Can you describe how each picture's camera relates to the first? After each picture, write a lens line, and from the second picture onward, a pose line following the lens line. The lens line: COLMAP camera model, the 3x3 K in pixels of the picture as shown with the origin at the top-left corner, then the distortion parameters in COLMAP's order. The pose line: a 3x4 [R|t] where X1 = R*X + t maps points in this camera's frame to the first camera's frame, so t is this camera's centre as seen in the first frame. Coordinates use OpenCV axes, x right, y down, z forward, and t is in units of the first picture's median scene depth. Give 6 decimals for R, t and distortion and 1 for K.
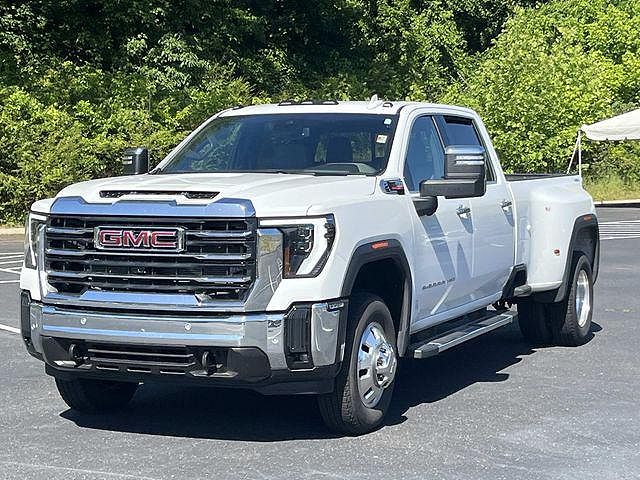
lens RADIAL K [[1428.1, 0, 319.7], [0, 1428.1, 260.0], [0, 0, 1]] dist [-1.365636, -0.040157]
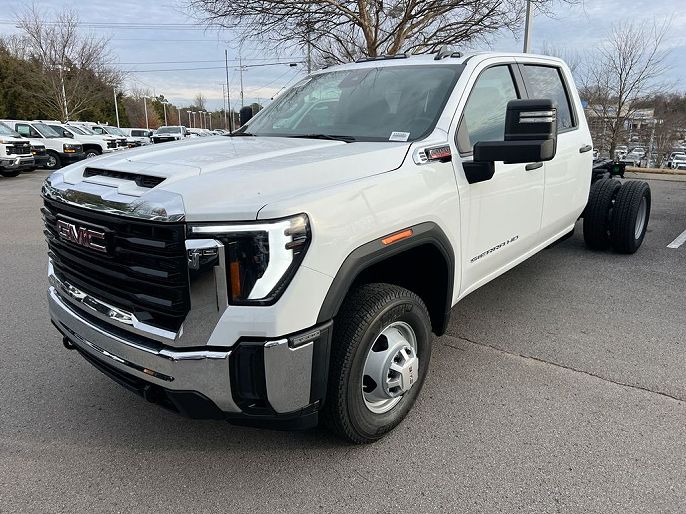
lens RADIAL K [[528.0, 0, 343.0], [0, 528.0, 257.0], [0, 0, 1]] dist [0.007275, 0.001092]
pose [[0.954964, 0.055425, -0.291500, 0.107070], [0.009782, 0.975985, 0.217617, -0.068640], [0.296561, -0.210667, 0.931489, 0.760037]]
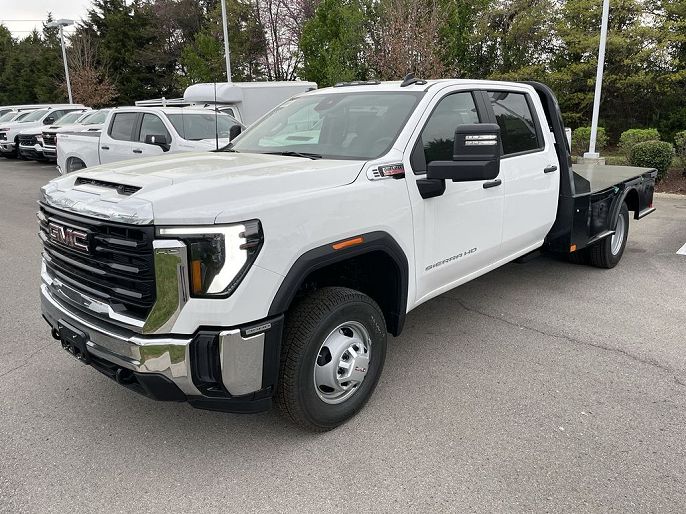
lens RADIAL K [[532.5, 0, 349.0], [0, 532.5, 255.3], [0, 0, 1]] dist [0.002470, -0.007638]
pose [[0.951135, 0.064732, -0.301913, 0.155441], [-0.008836, 0.983084, 0.182941, -0.069256], [0.308648, -0.171334, 0.935618, 0.729495]]
